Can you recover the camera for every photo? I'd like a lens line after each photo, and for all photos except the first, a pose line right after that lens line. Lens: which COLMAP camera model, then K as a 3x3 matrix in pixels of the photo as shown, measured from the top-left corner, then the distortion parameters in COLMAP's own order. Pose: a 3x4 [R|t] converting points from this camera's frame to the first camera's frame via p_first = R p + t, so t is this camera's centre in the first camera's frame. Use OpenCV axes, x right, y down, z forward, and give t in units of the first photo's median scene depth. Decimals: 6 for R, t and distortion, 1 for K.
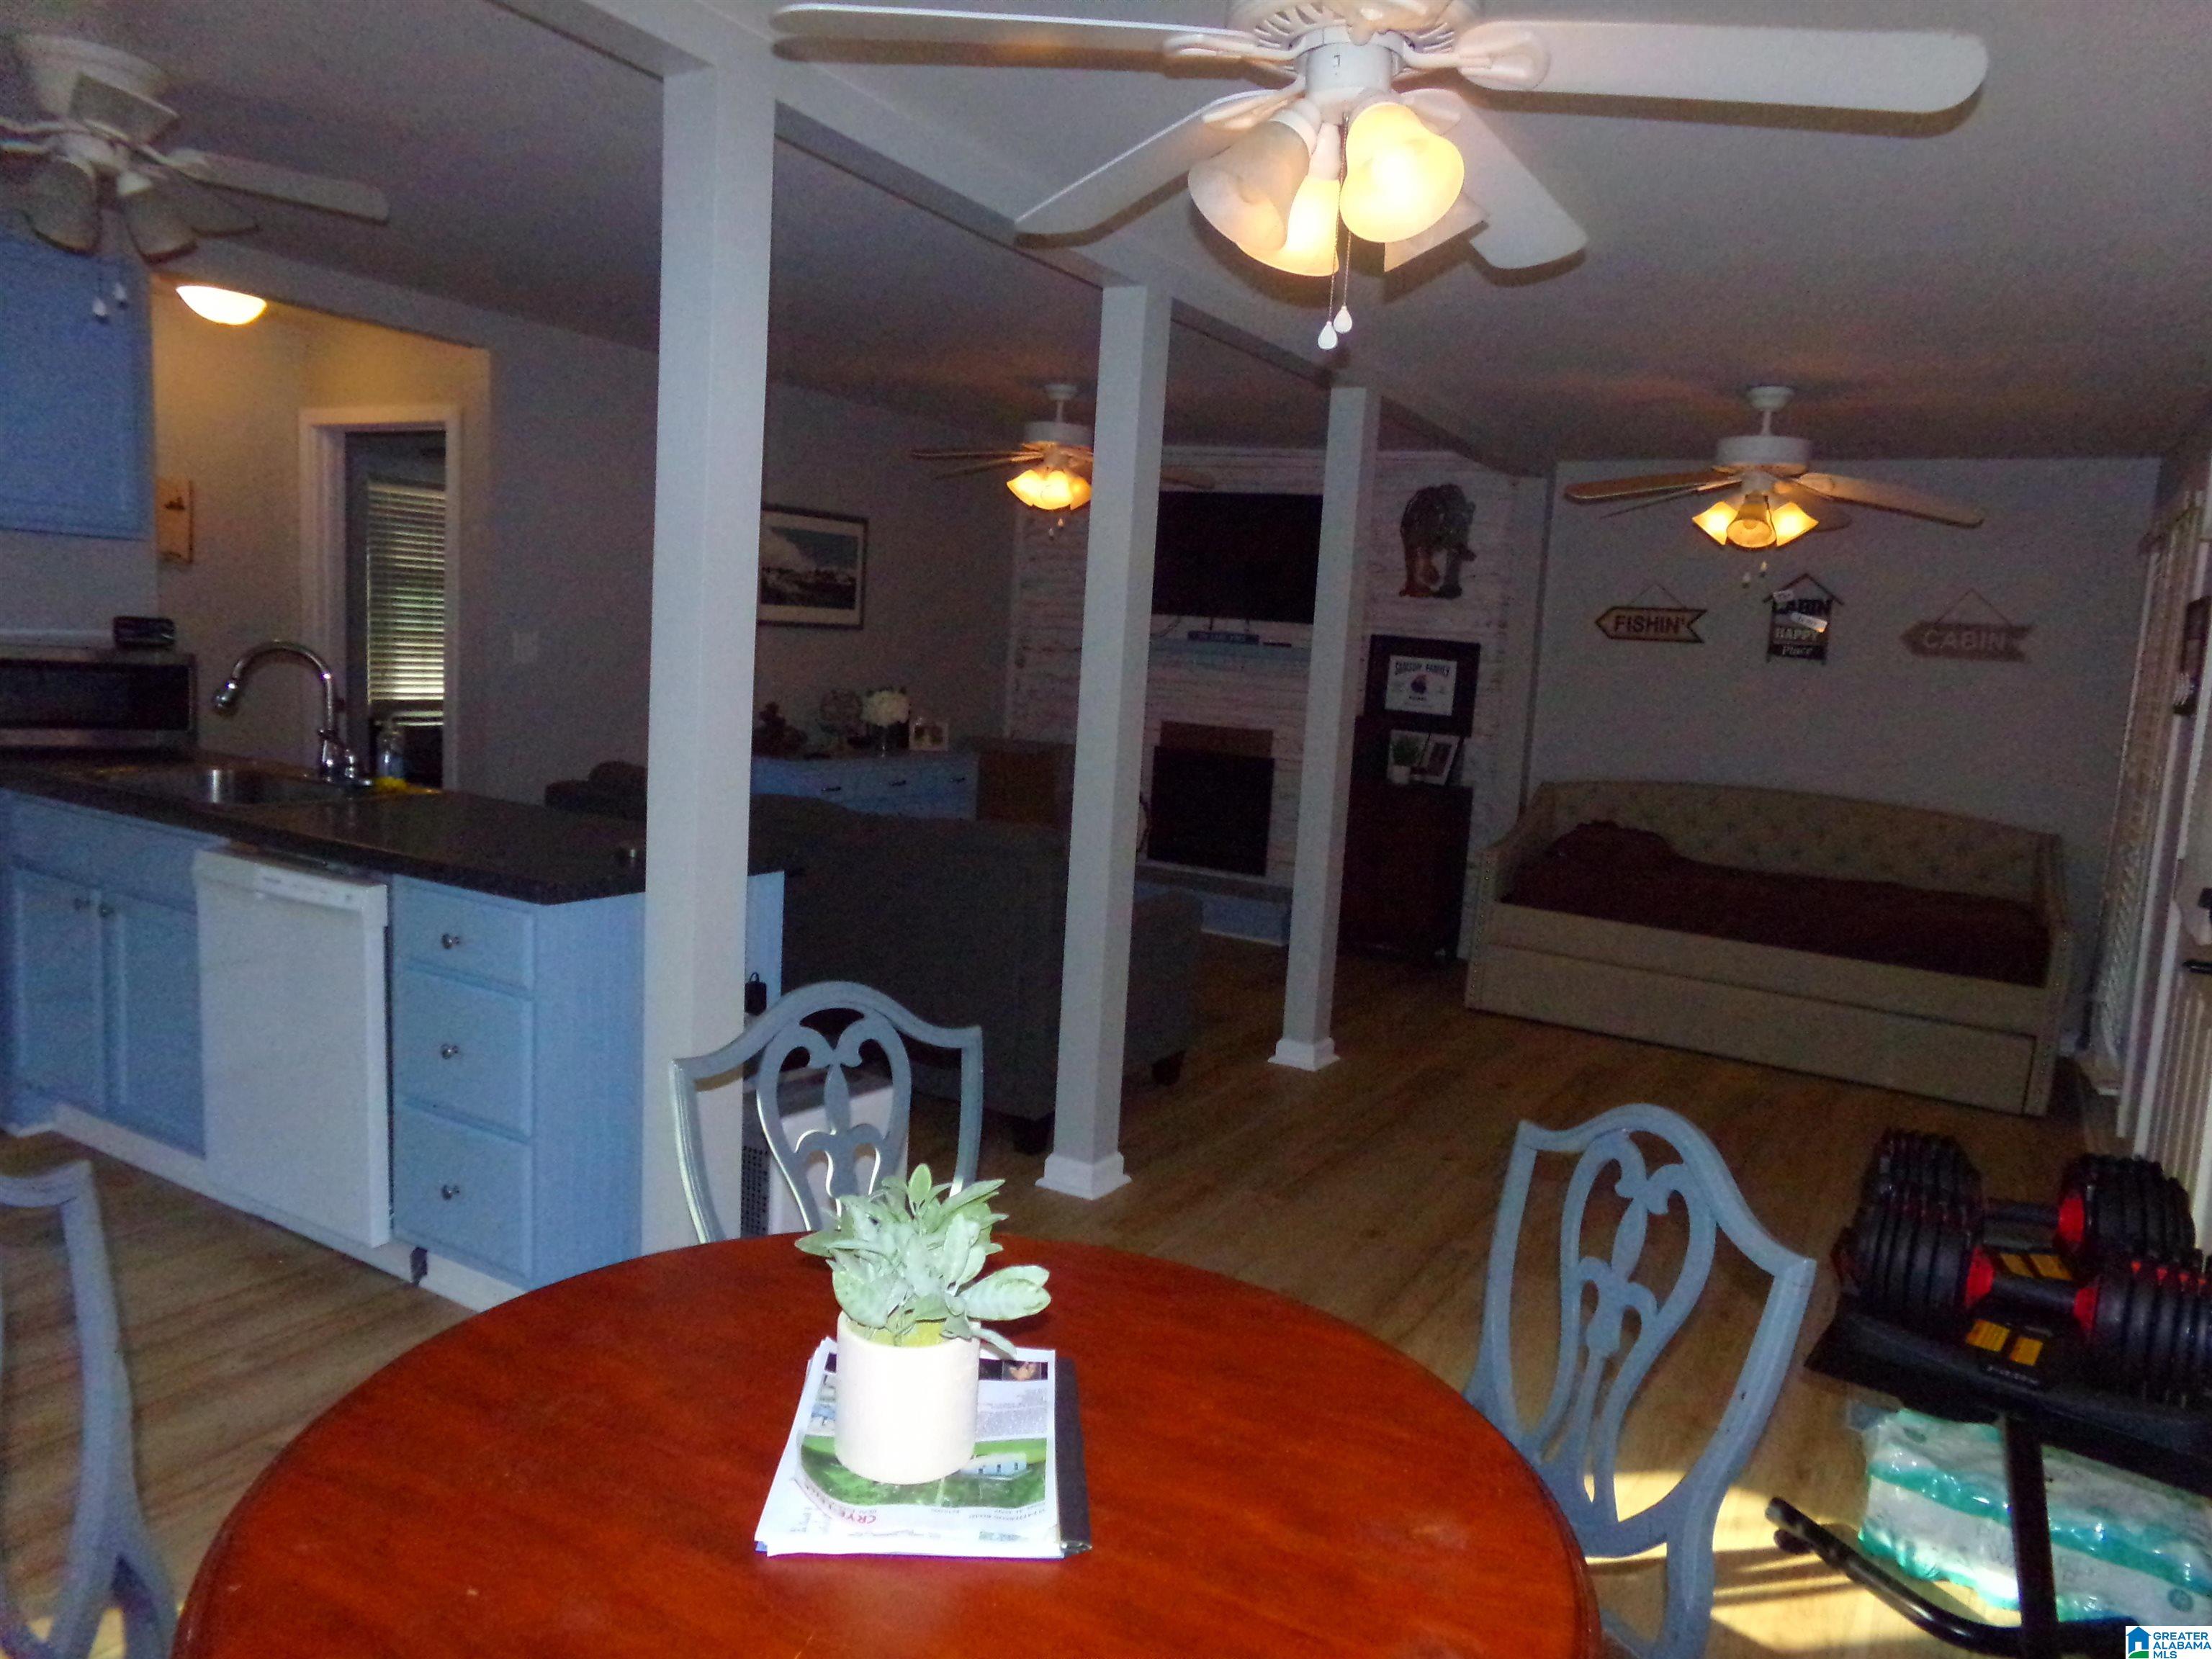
lens RADIAL K [[1520.9, 0, 1113.8], [0, 1520.9, 839.3], [0, 0, 1]] dist [-0.058057, 0.093736]
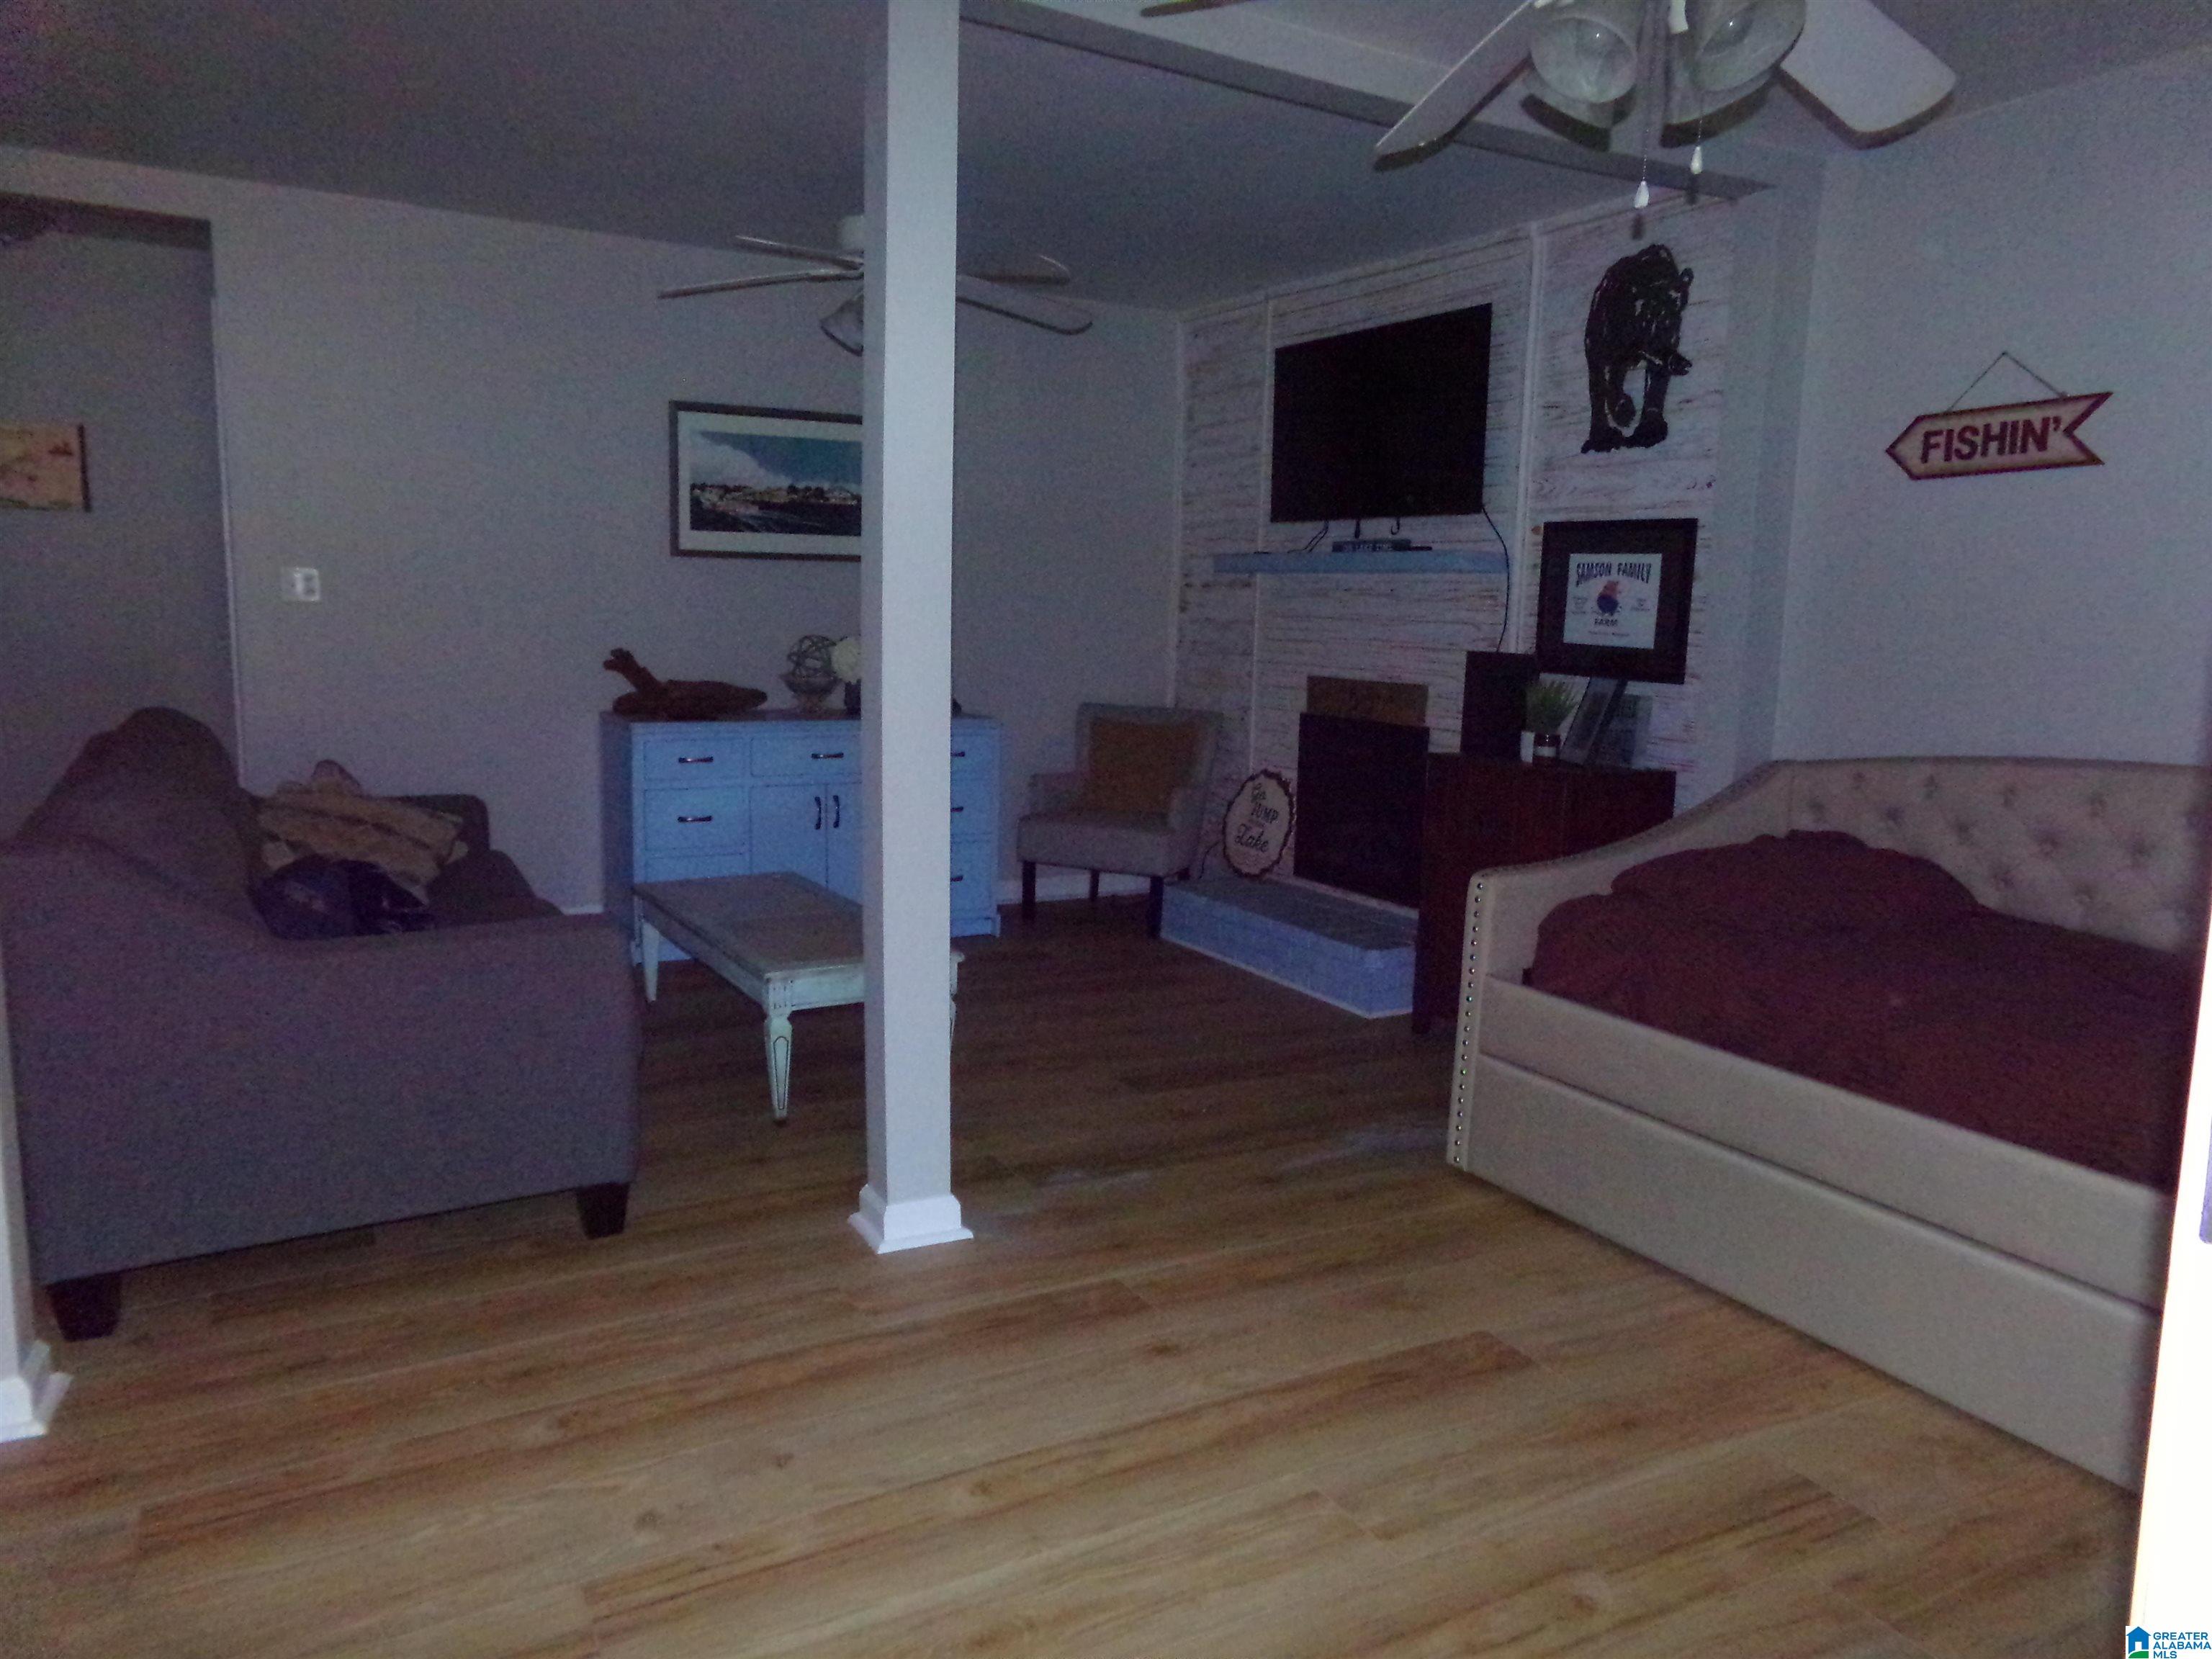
lens RADIAL K [[1520.9, 0, 1113.5], [0, 1520.9, 835.5], [0, 0, 1]] dist [-0.058057, 0.093736]
pose [[0.860148, 0.031391, -0.509078, 0.367484], [-0.036755, 0.999324, -0.000482, -0.002201], [0.508719, 0.019126, 0.860720, 0.428405]]
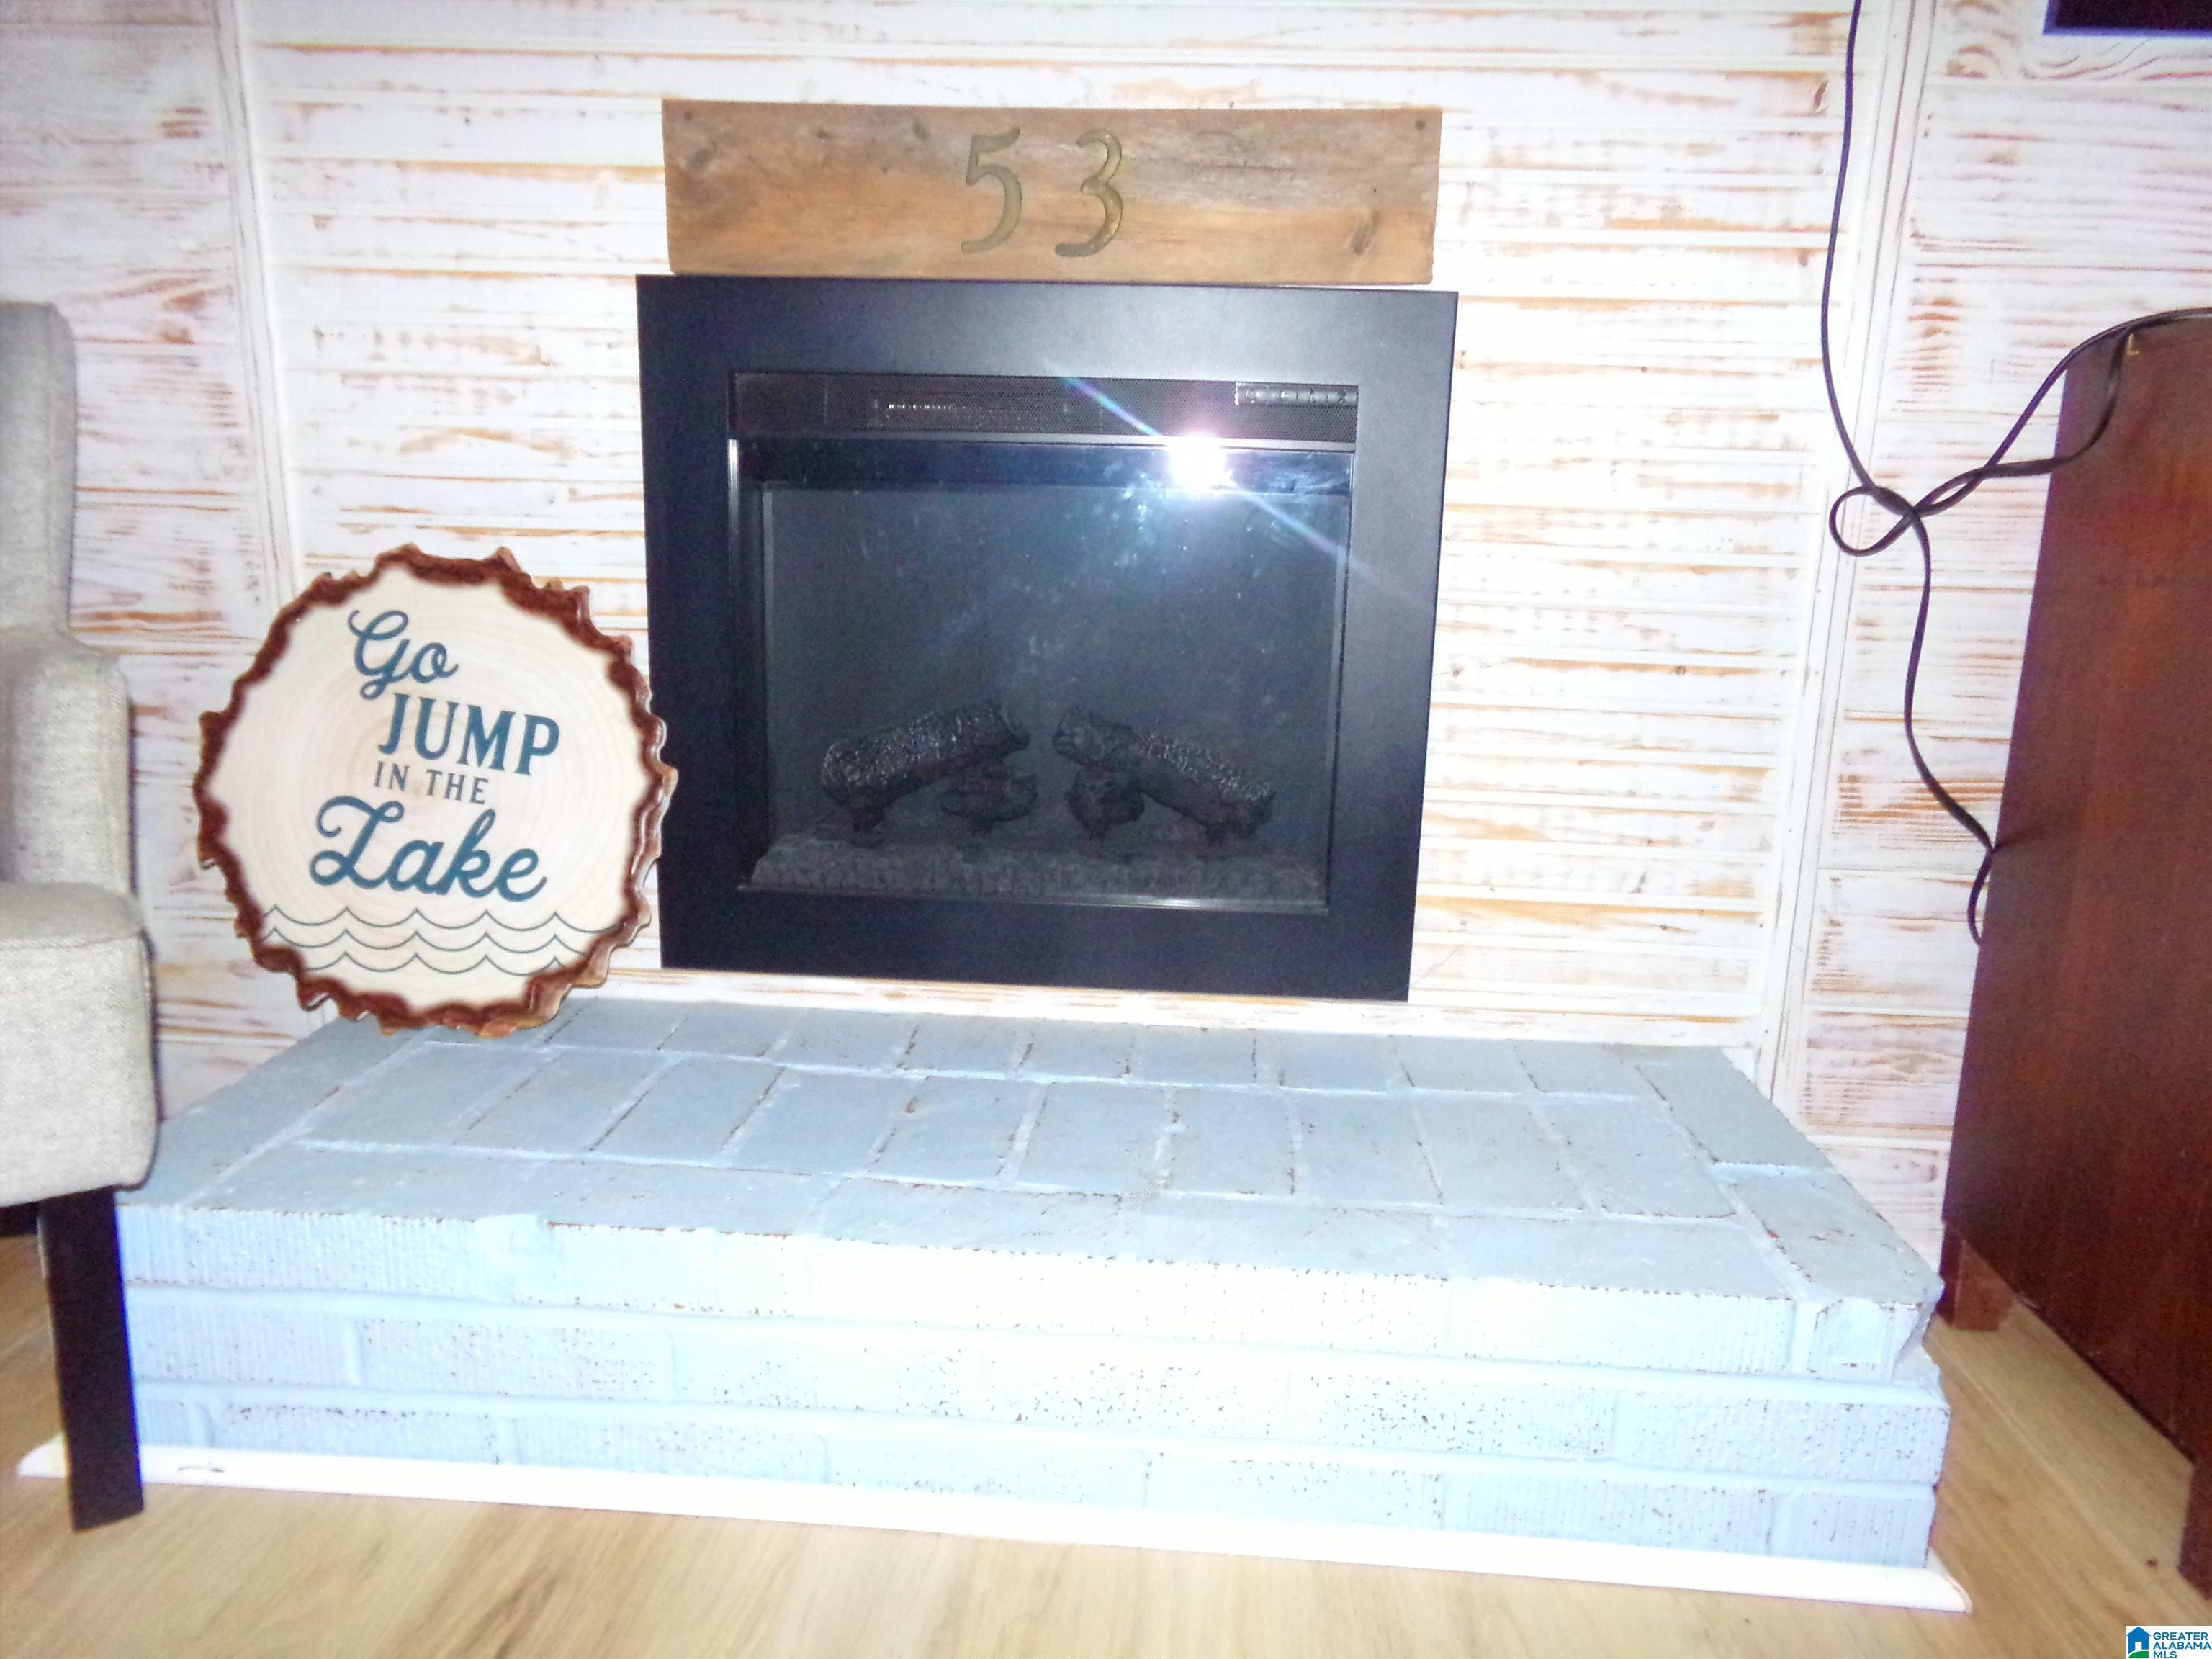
lens RADIAL K [[1520.9, 0, 1104.7], [0, 1520.9, 831.7], [0, 0, 1]] dist [-0.058057, 0.093736]
pose [[0.897053, -0.142489, 0.418322, -0.003650], [0.091560, 0.985980, 0.139503, -0.025807], [-0.432334, -0.086840, 0.897522, 0.991130]]
